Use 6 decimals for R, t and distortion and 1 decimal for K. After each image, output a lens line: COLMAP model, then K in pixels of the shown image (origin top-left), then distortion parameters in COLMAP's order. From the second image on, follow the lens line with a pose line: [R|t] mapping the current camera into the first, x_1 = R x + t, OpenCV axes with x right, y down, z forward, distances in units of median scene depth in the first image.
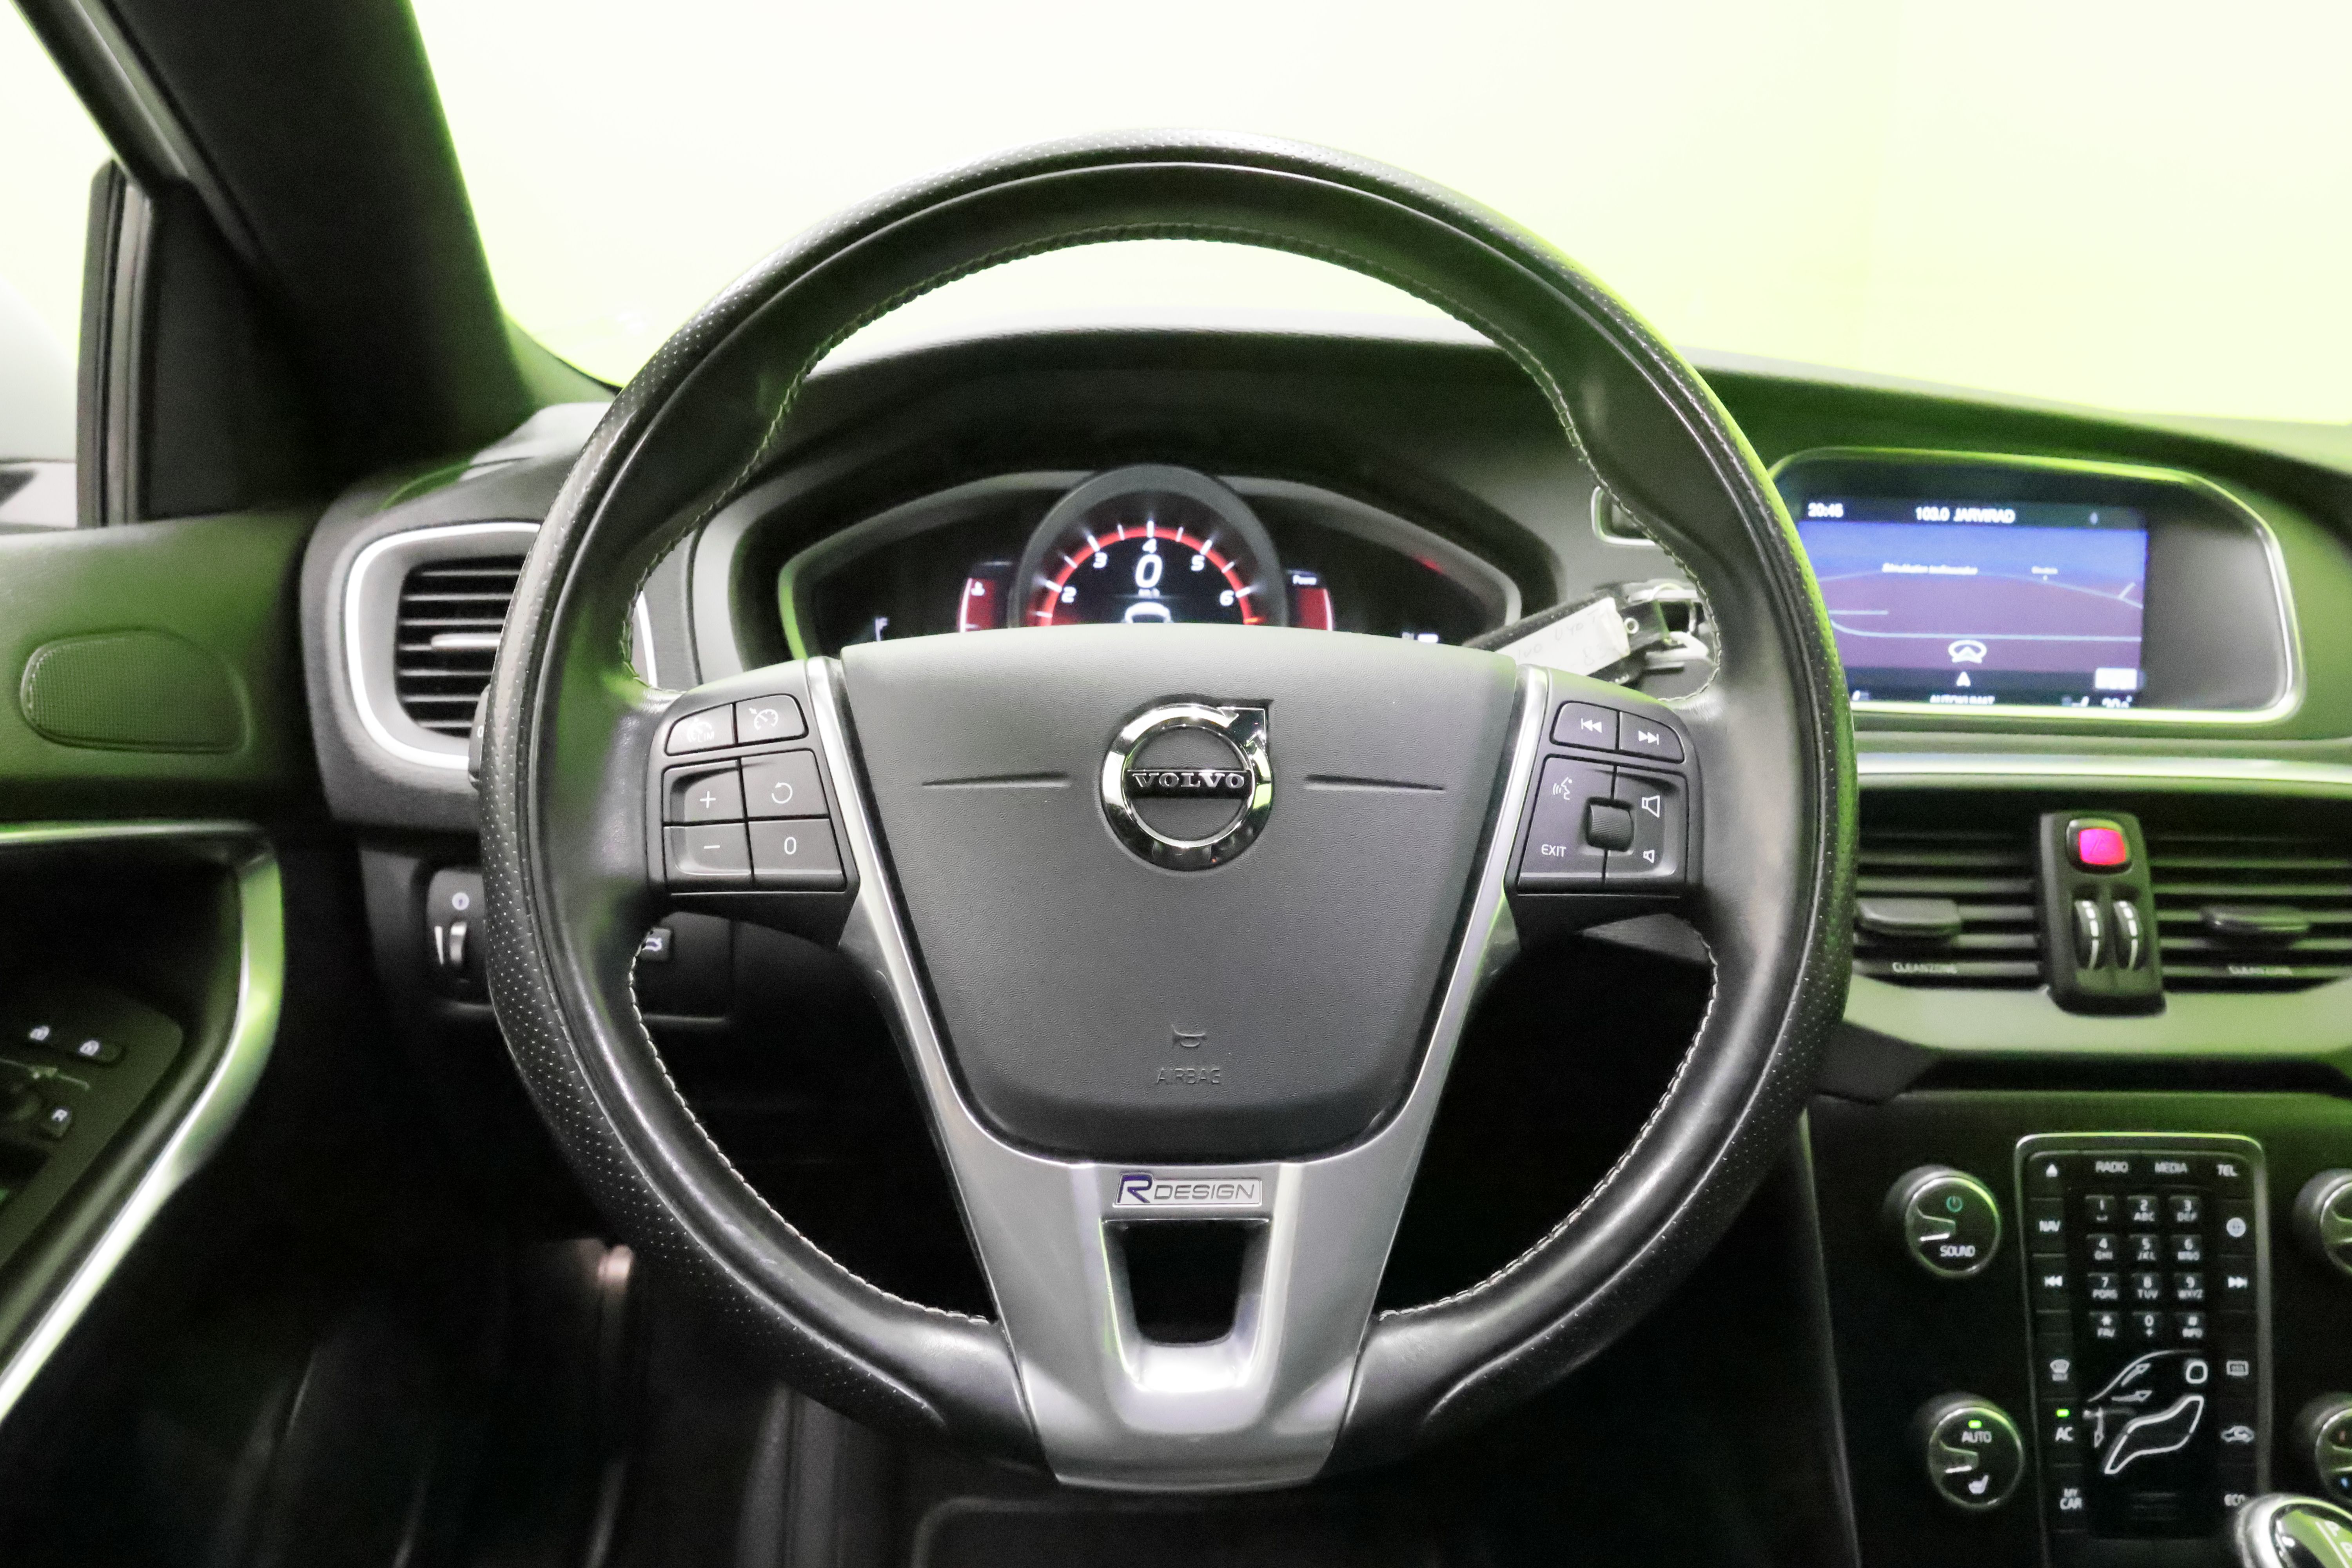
lens RADIAL K [[1753.4, 0, 1176.0], [0, 1753.4, 784.0], [0, 0, 1]] dist [-0.002213, 0.000250]
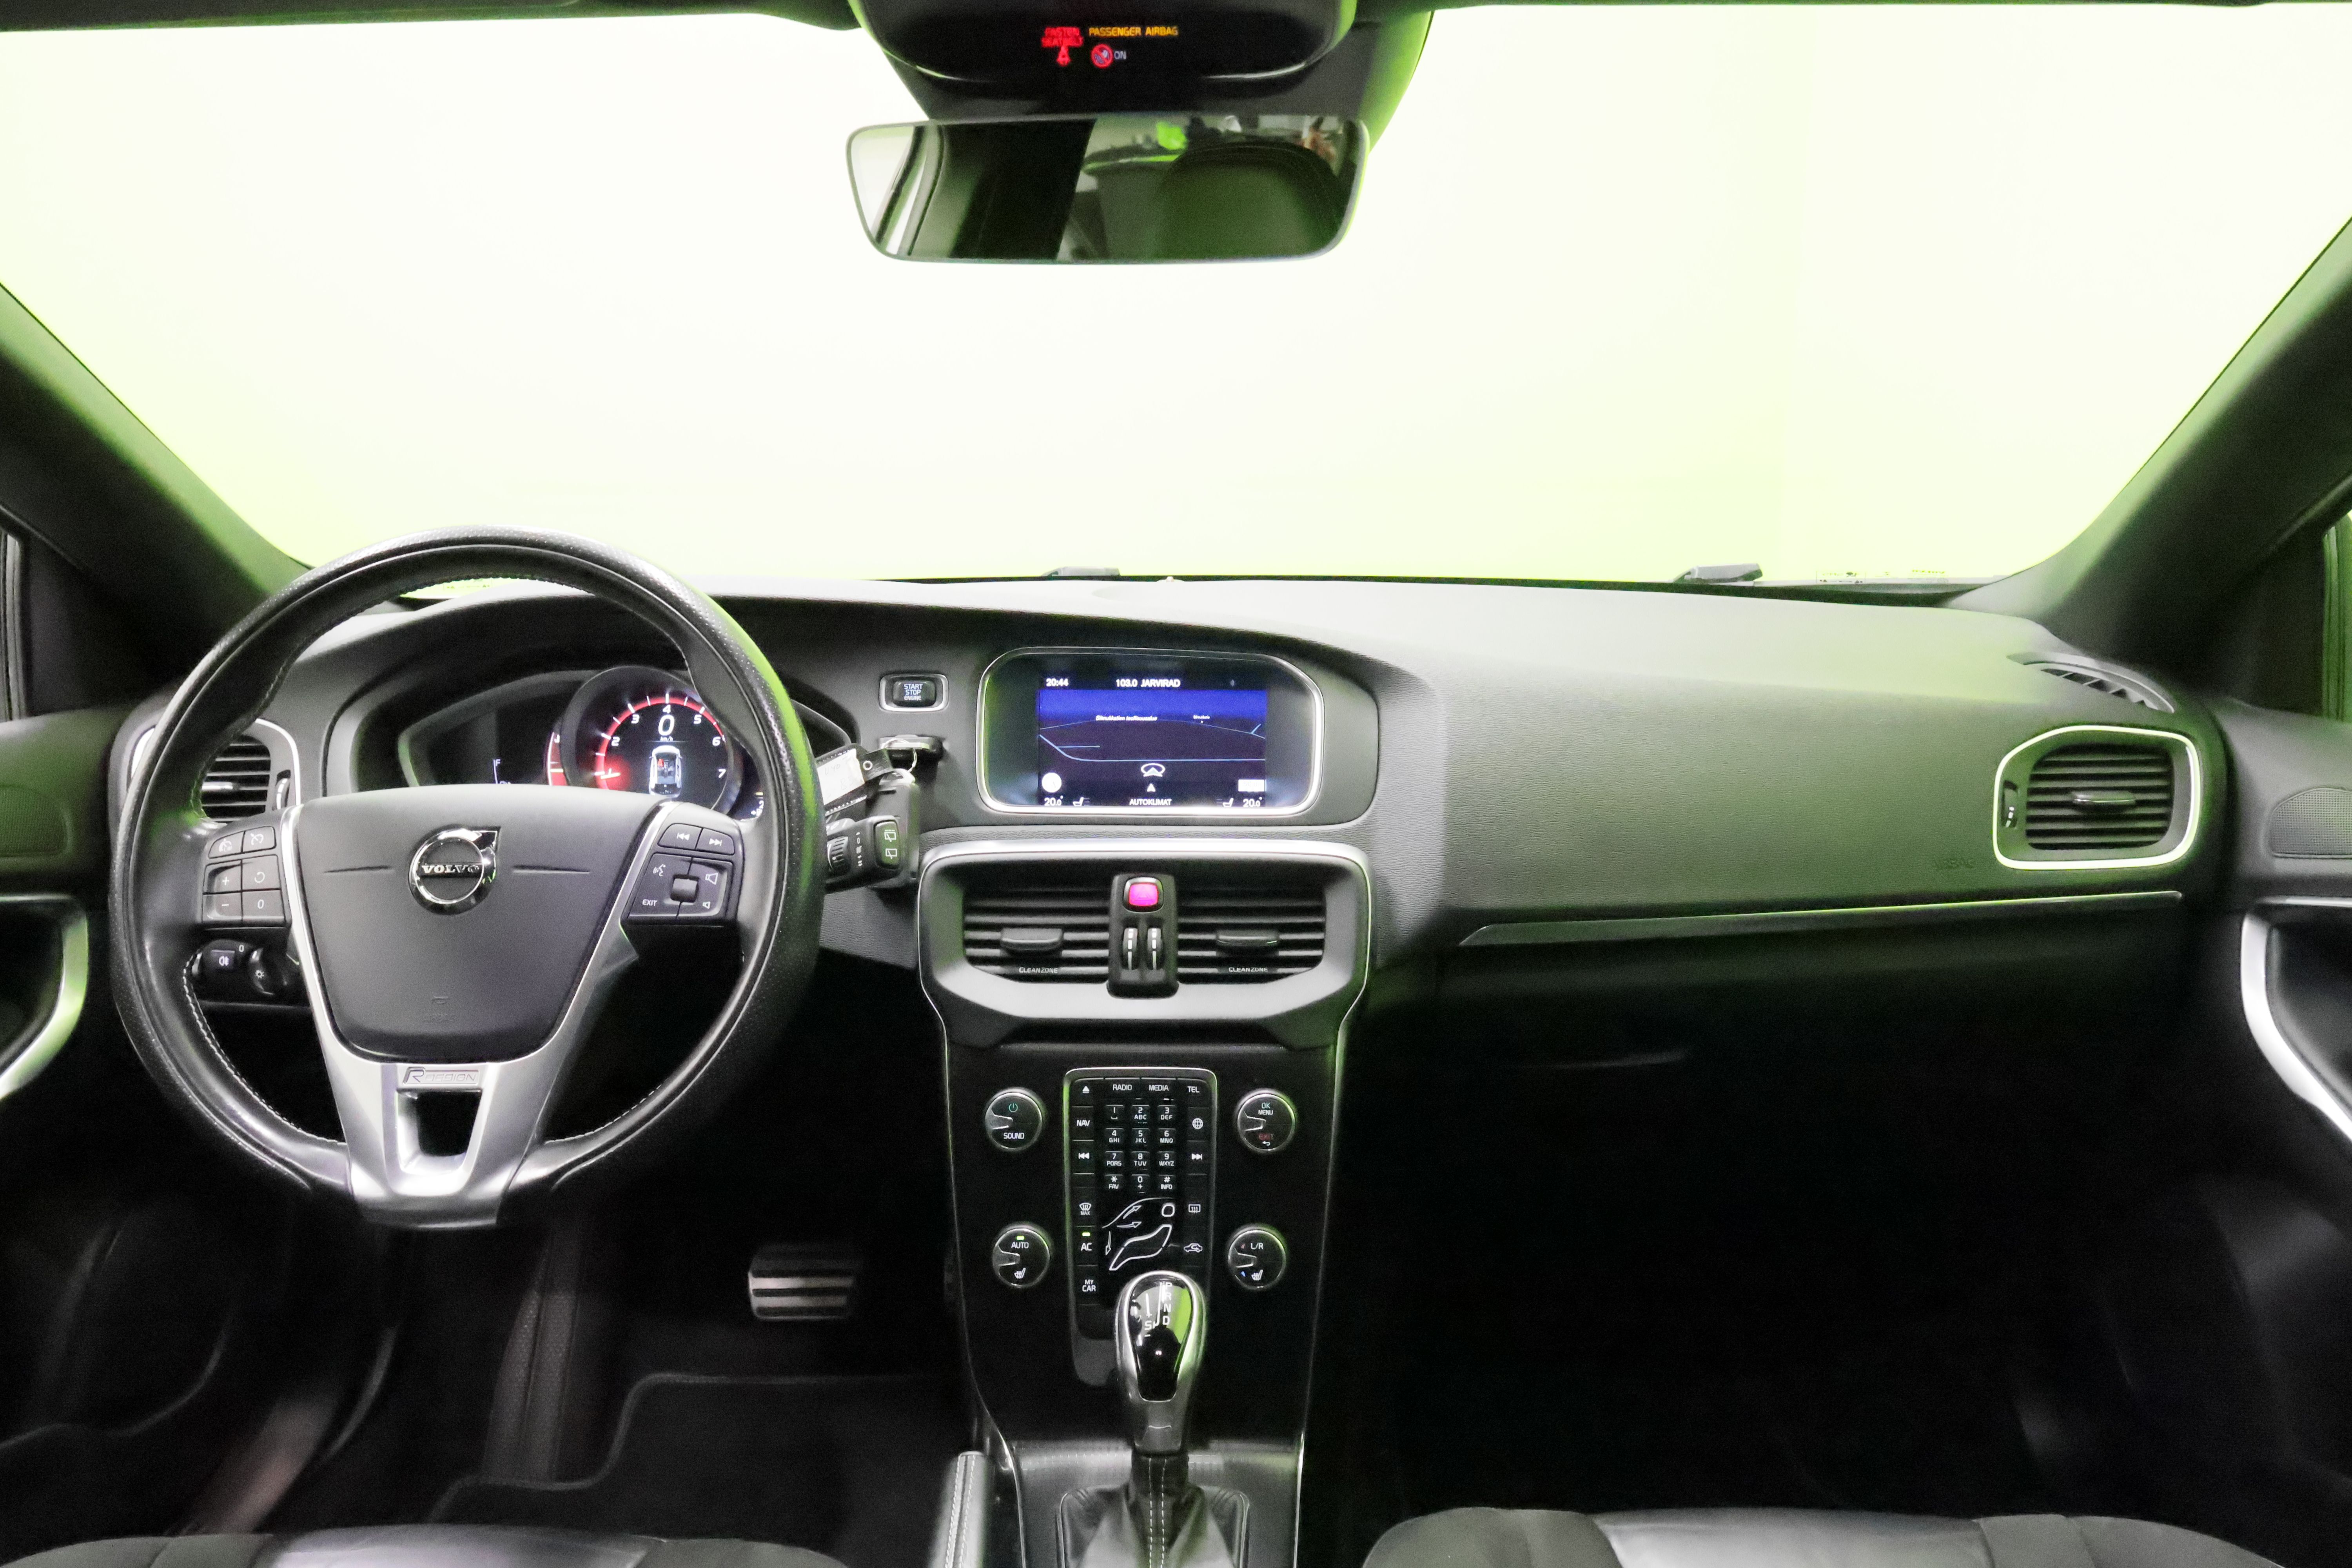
lens RADIAL K [[1707.9, 0, 1176.0], [0, 1707.9, 784.0], [0, 0, 1]] dist [0.000903, -0.000376]
pose [[0.997023, -0.017160, -0.075174, 0.713301], [0.014807, 0.999386, -0.031743, -0.017708], [0.075672, 0.030536, 0.996665, -0.626310]]
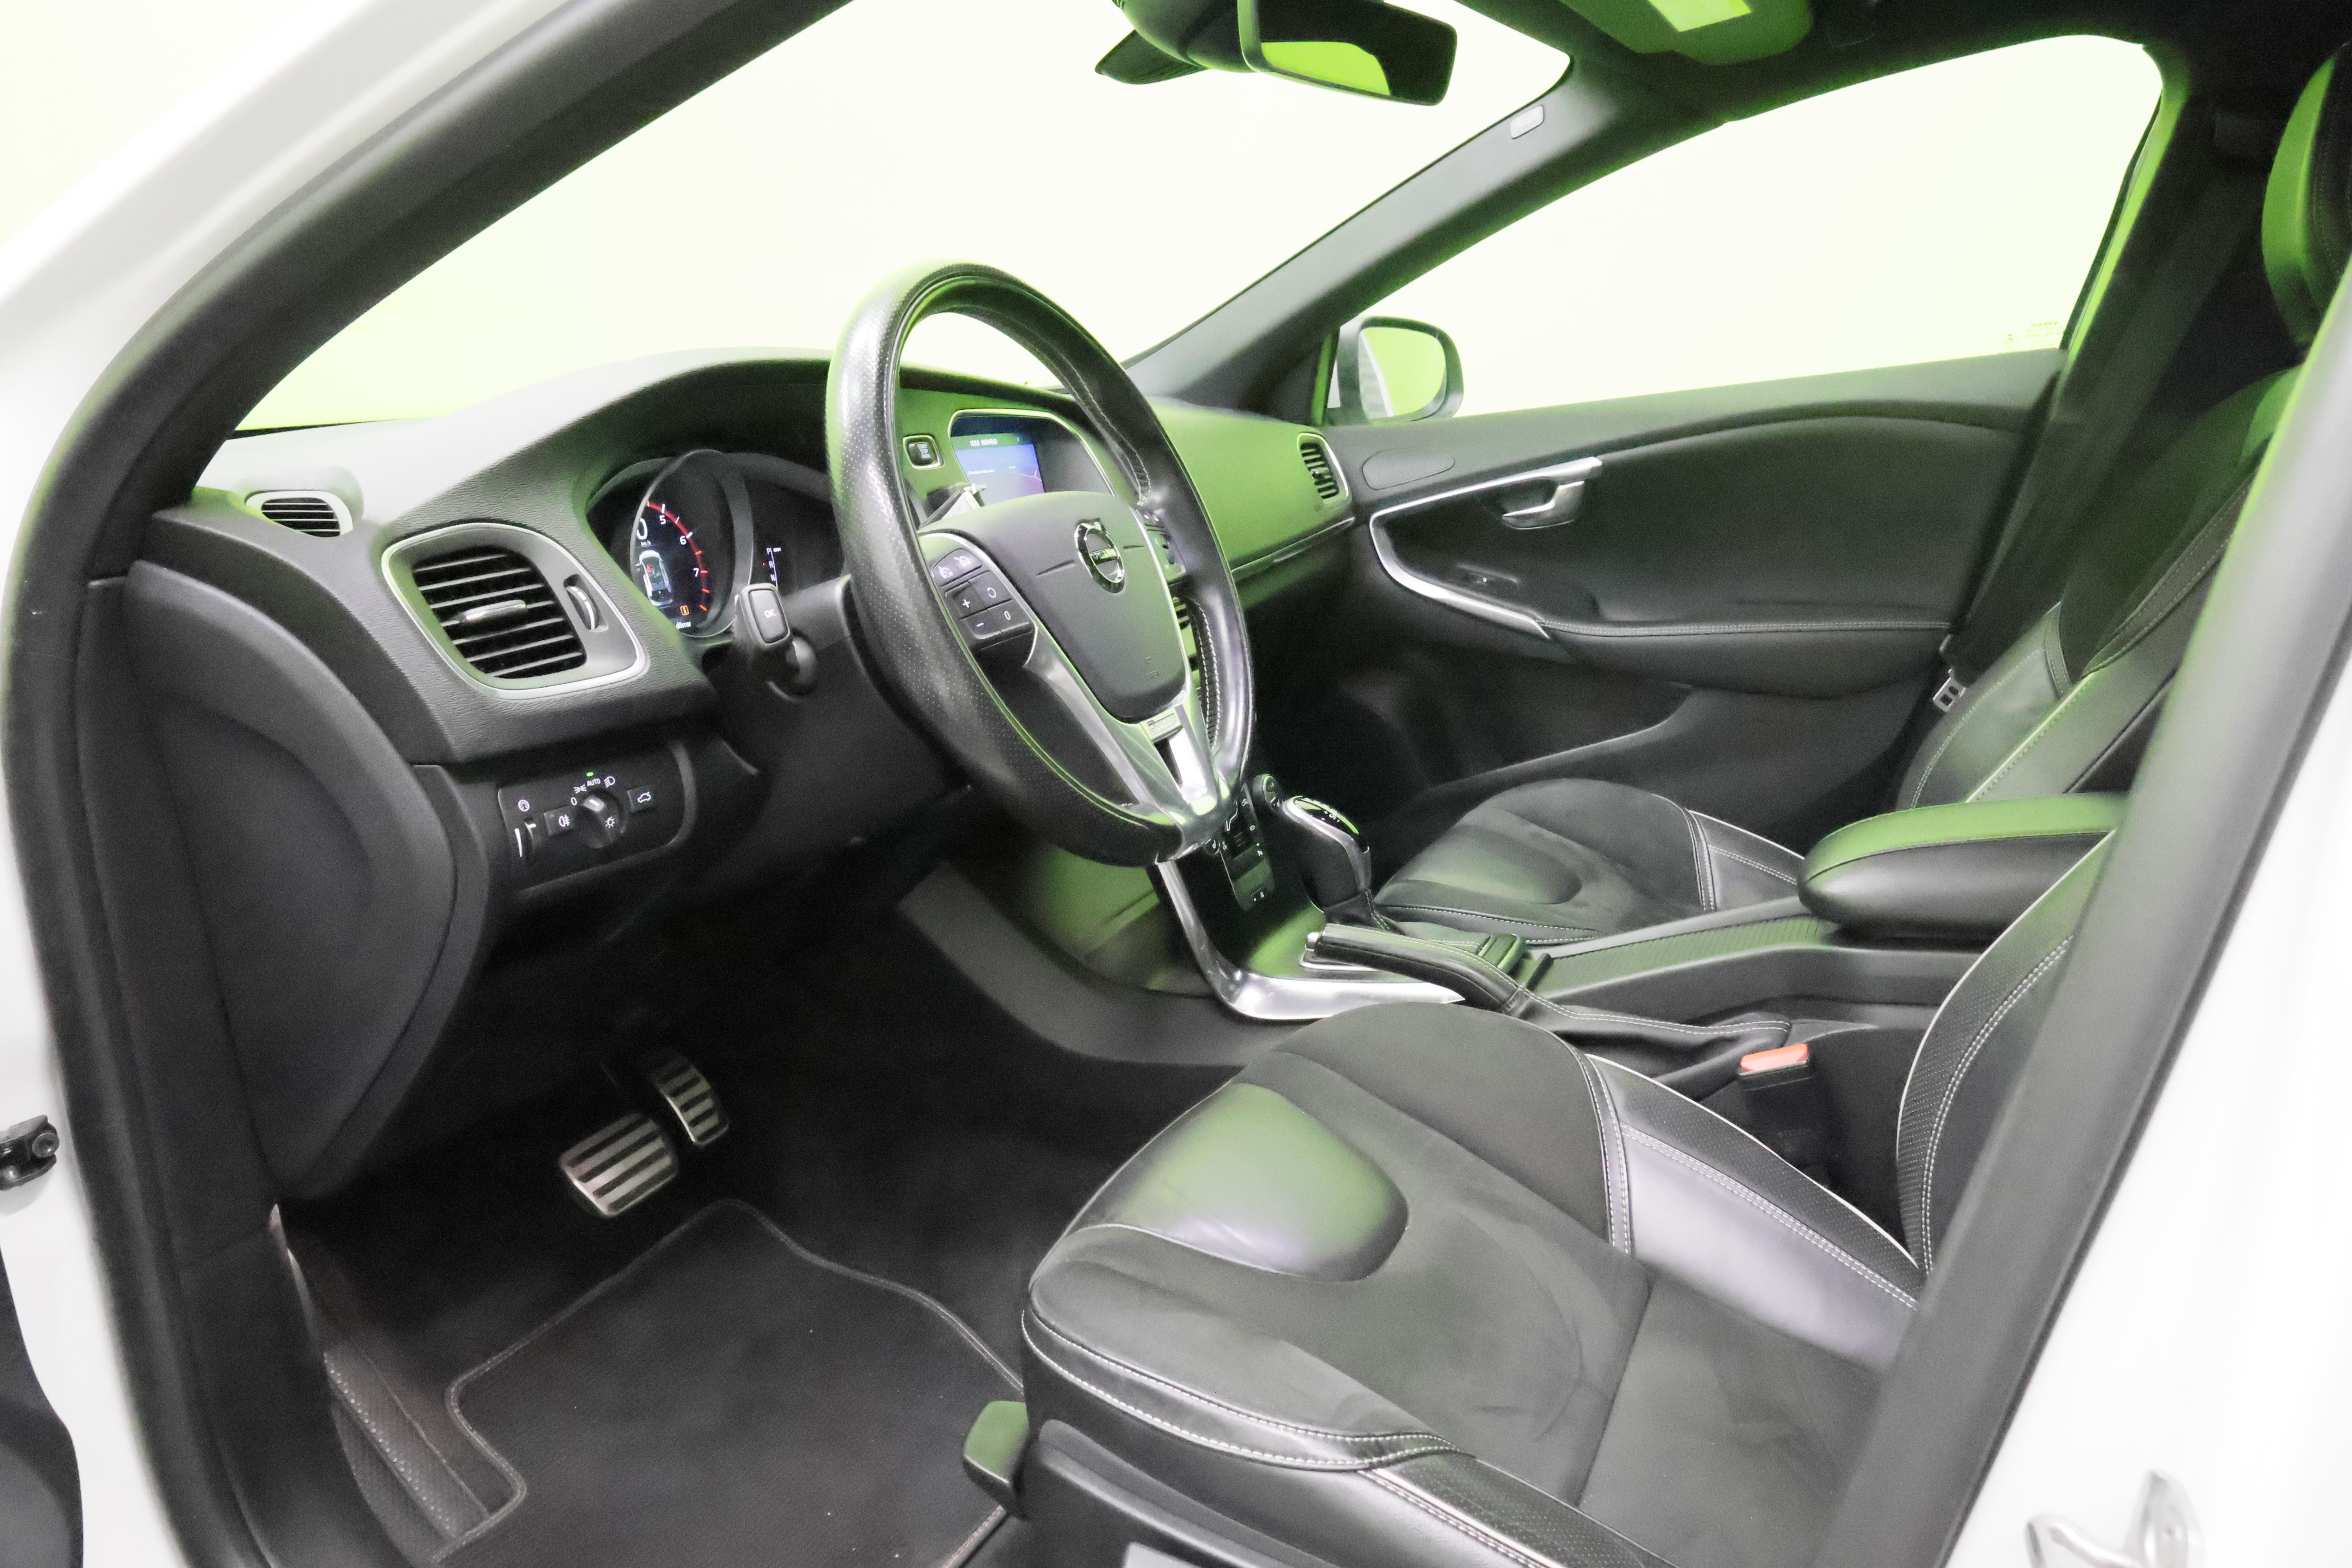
lens RADIAL K [[1707.9, 0, 1176.0], [0, 1707.9, 784.0], [0, 0, 1]] dist [0.000903, -0.000376]
pose [[0.462199, -0.247986, 0.851396, -1.383850], [0.257391, 0.956286, 0.138808, -0.001361], [-0.848600, 0.154985, 0.505823, -0.082662]]
